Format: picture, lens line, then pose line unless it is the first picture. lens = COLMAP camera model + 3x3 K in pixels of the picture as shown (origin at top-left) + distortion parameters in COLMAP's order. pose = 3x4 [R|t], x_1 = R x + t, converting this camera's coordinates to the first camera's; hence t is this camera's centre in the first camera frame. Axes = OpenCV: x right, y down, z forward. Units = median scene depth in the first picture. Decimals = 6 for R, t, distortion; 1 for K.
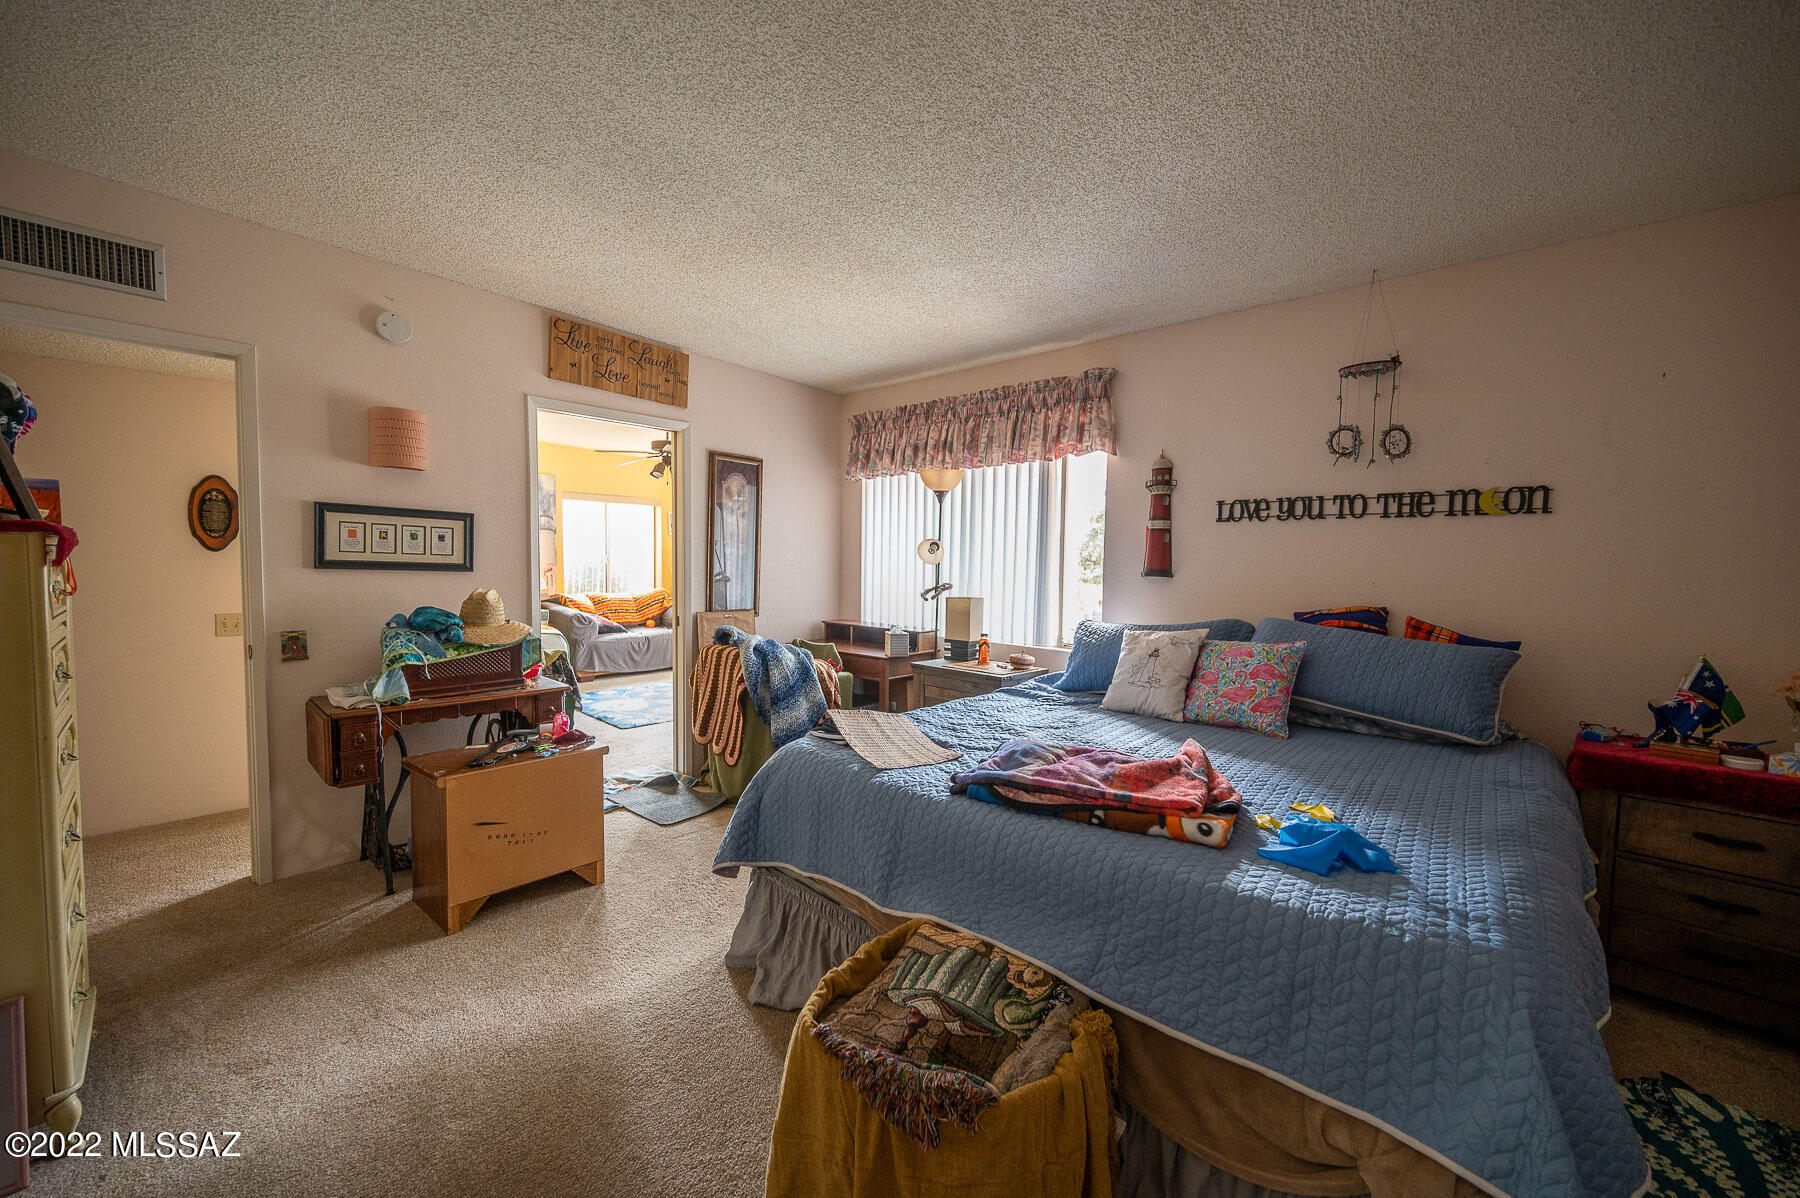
lens RADIAL K [[703.7, 0, 901.8], [0, 703.7, 595.9], [0, 0, 1]] dist [-0.002516, -0.000656]
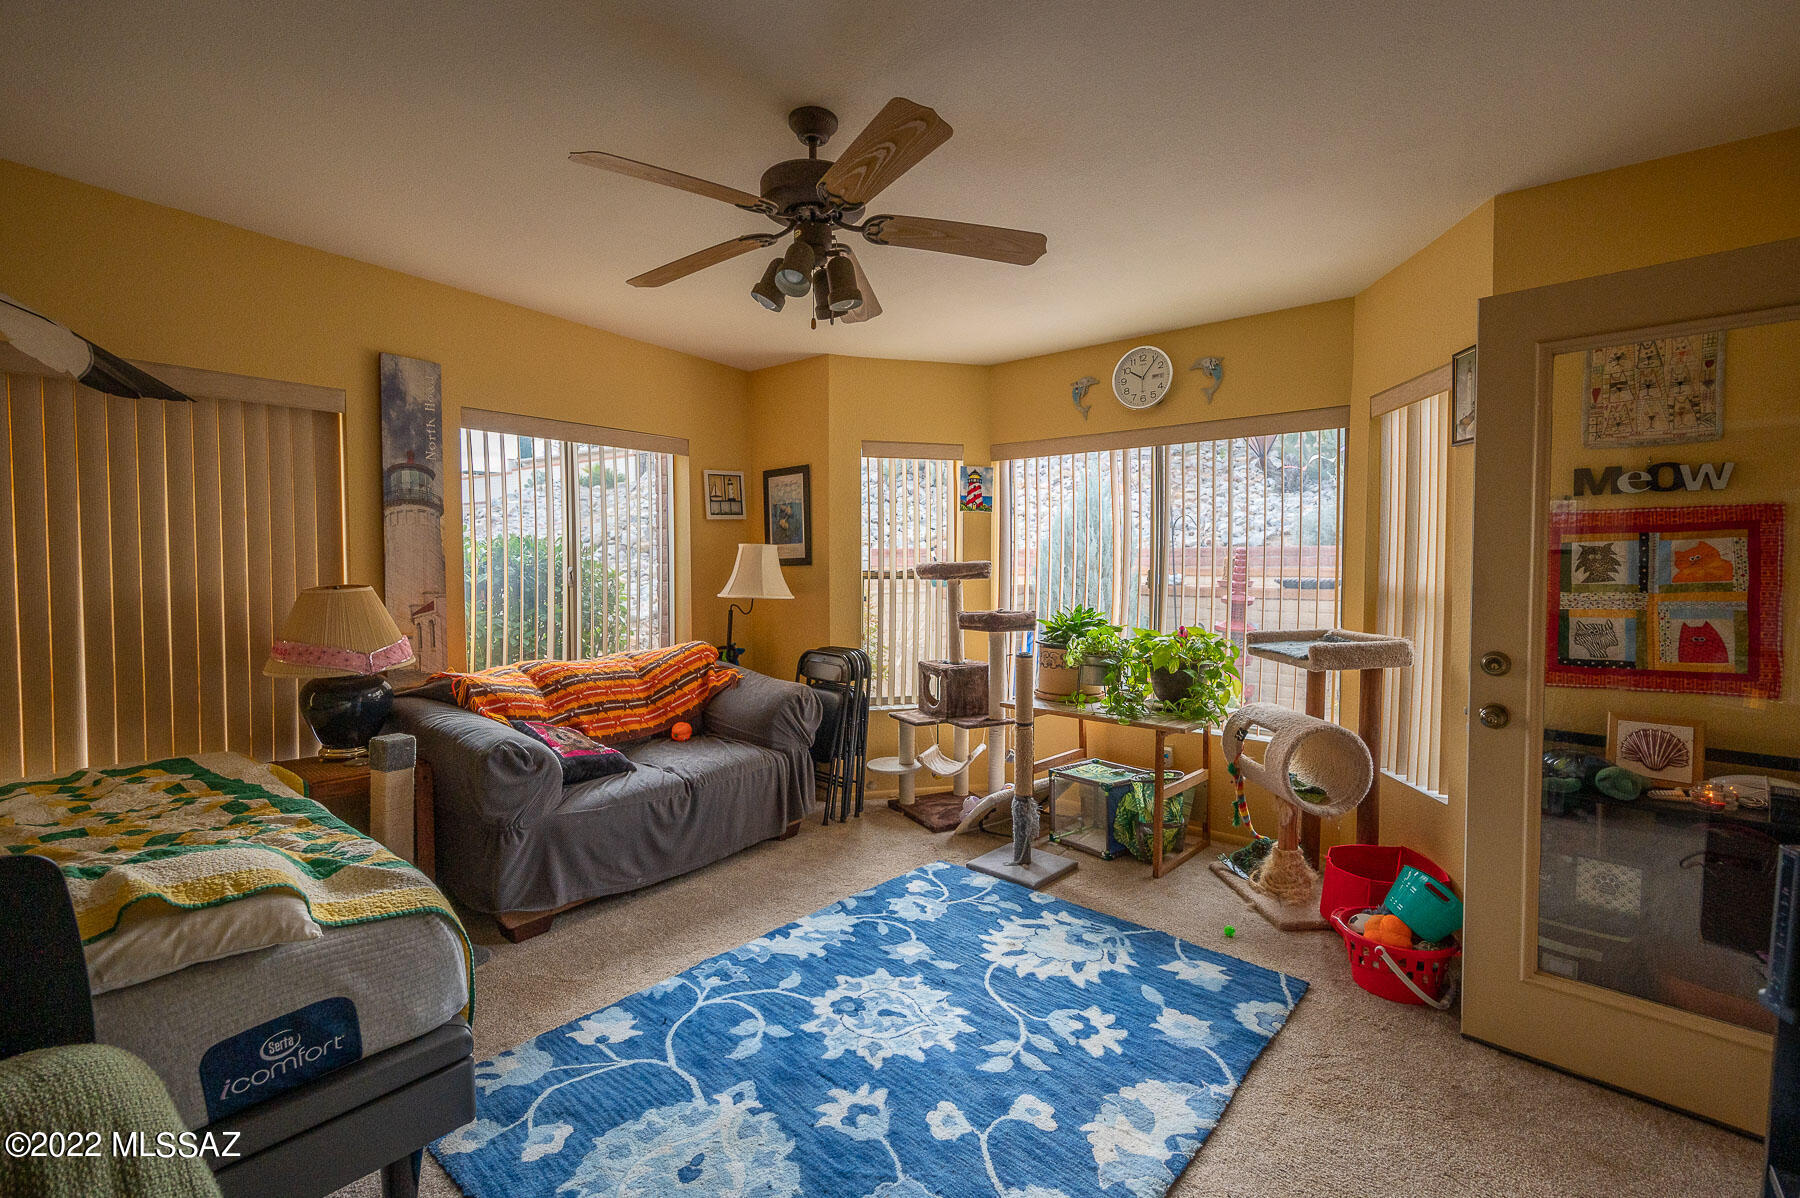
lens RADIAL K [[791.1, 0, 900.0], [0, 791.1, 599.0], [0, 0, 1]] dist [0.002514, 0.000202]
pose [[0.998968, -0.015189, 0.042798, -0.262538], [0.015440, 0.999865, -0.005557, -0.035542], [-0.042708, 0.006212, 0.999068, 0.562022]]
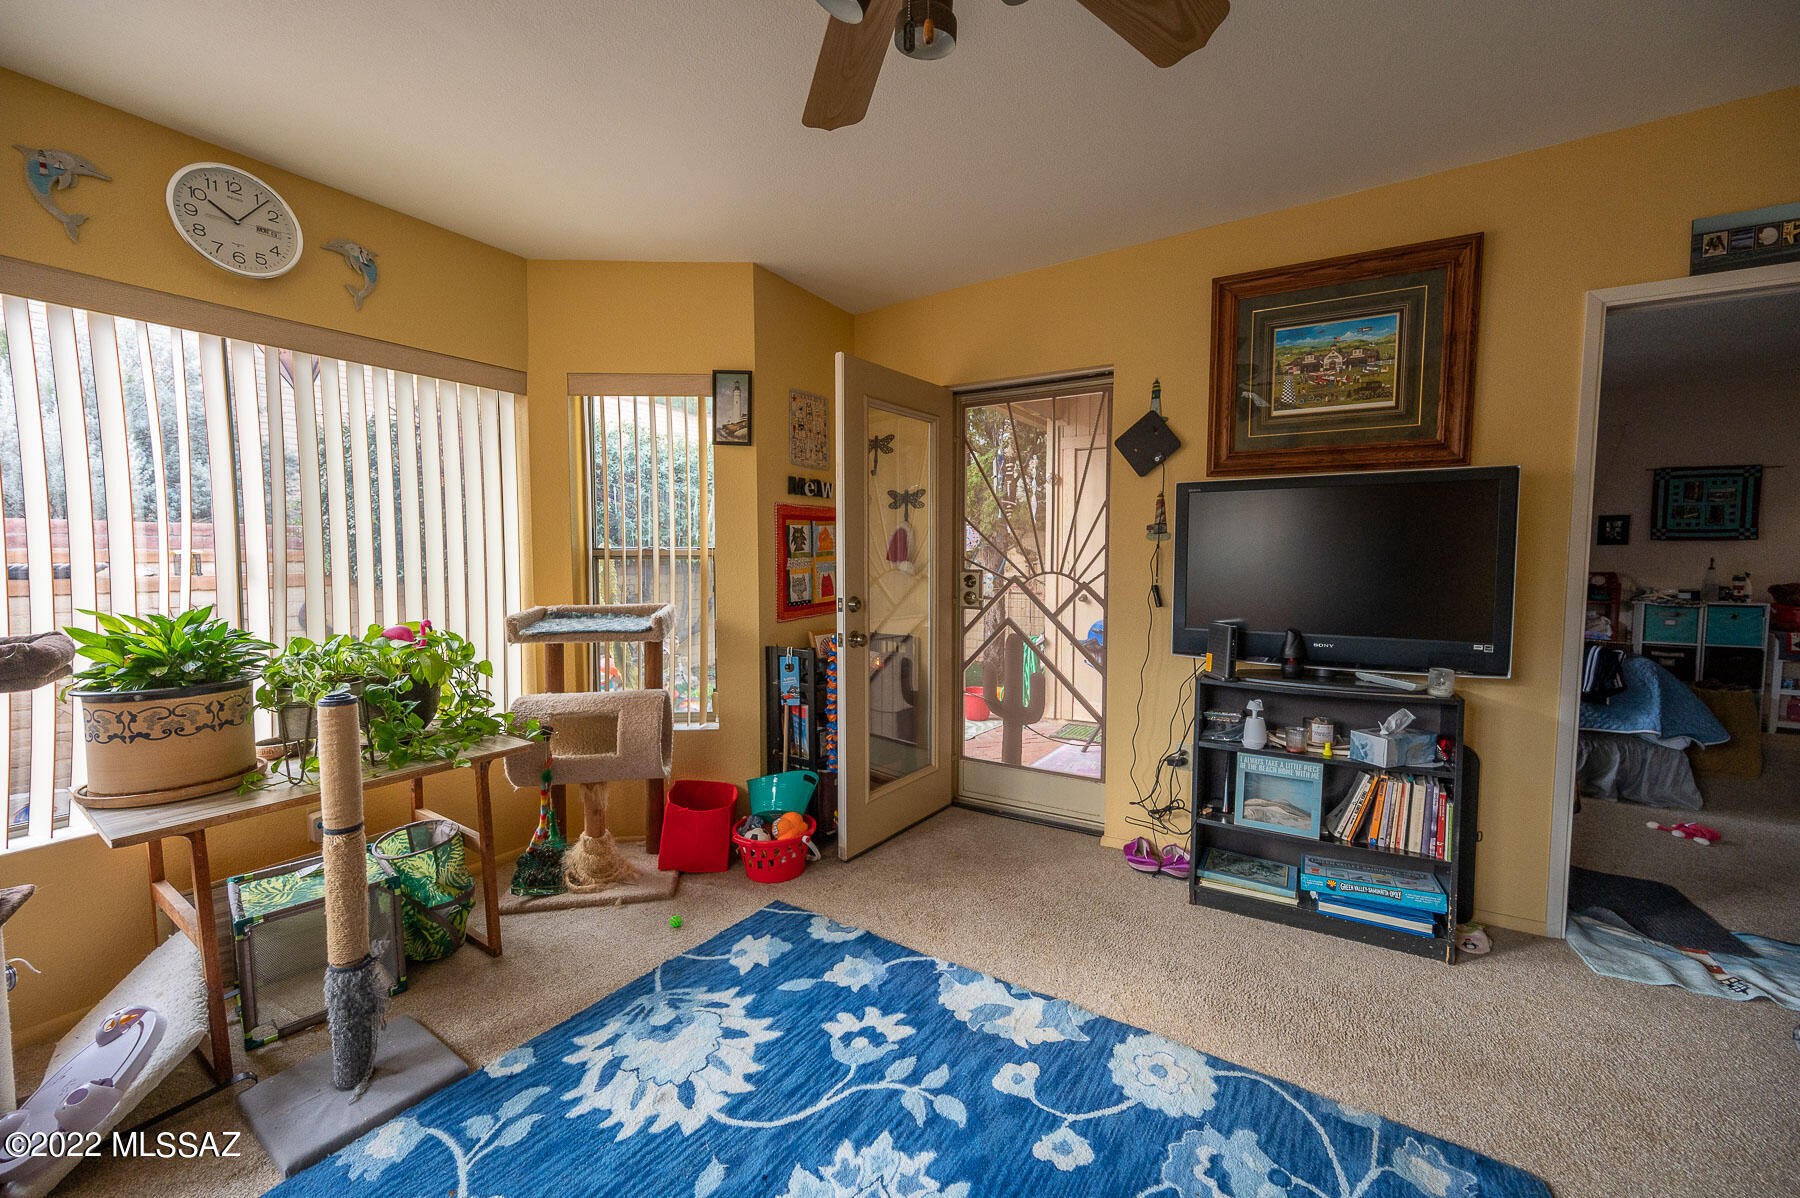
lens RADIAL K [[703.7, 0, 901.8], [0, 703.7, 595.9], [0, 0, 1]] dist [-0.002516, -0.000656]
pose [[-0.193605, -0.074032, 0.978282, -0.406521], [0.047049, 0.995301, 0.084631, -0.045478], [-0.979951, 0.062413, -0.189212, 0.871721]]
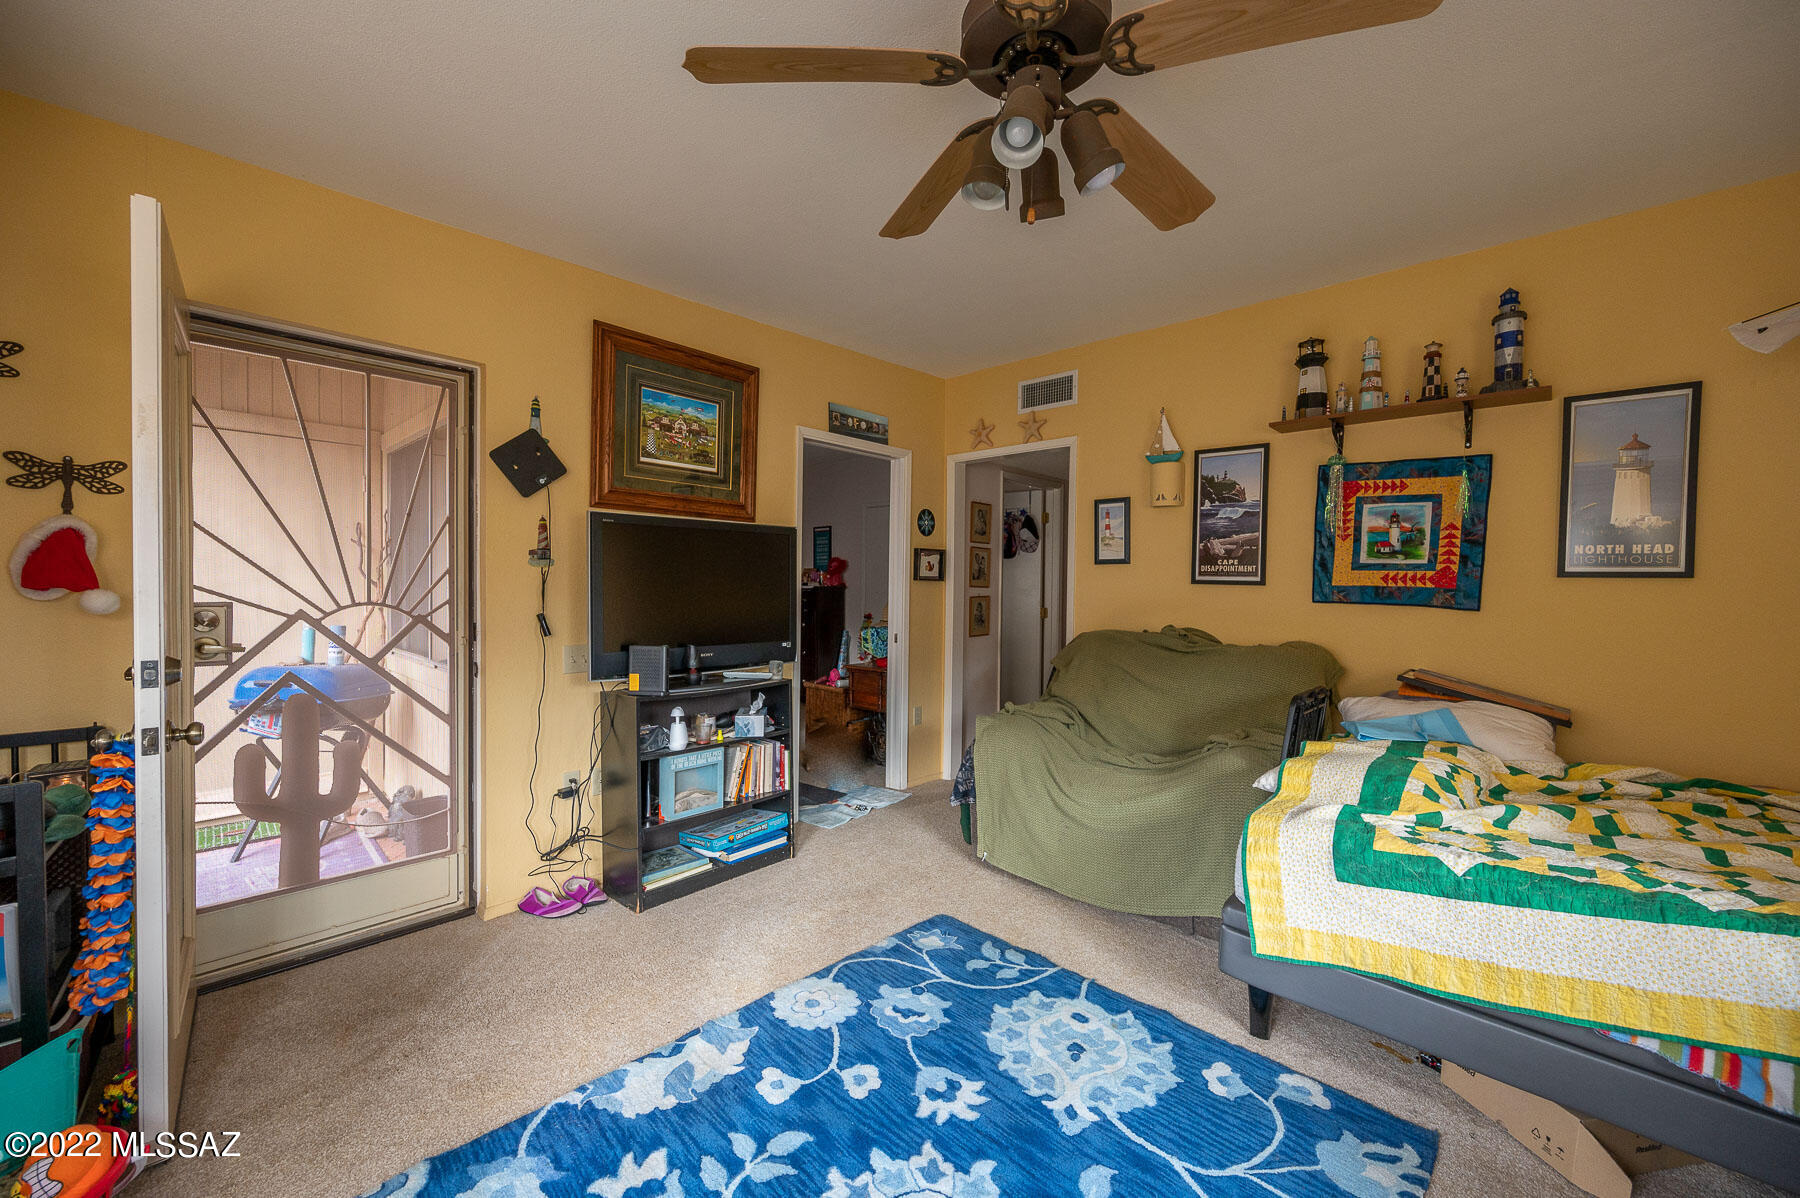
lens RADIAL K [[703.7, 0, 901.8], [0, 703.7, 595.9], [0, 0, 1]] dist [-0.002516, -0.000656]
pose [[-0.999584, -0.027010, 0.010135, -0.251466], [-0.026254, 0.997306, 0.068492, -0.050970], [-0.011958, 0.068197, -0.997600, 1.018844]]
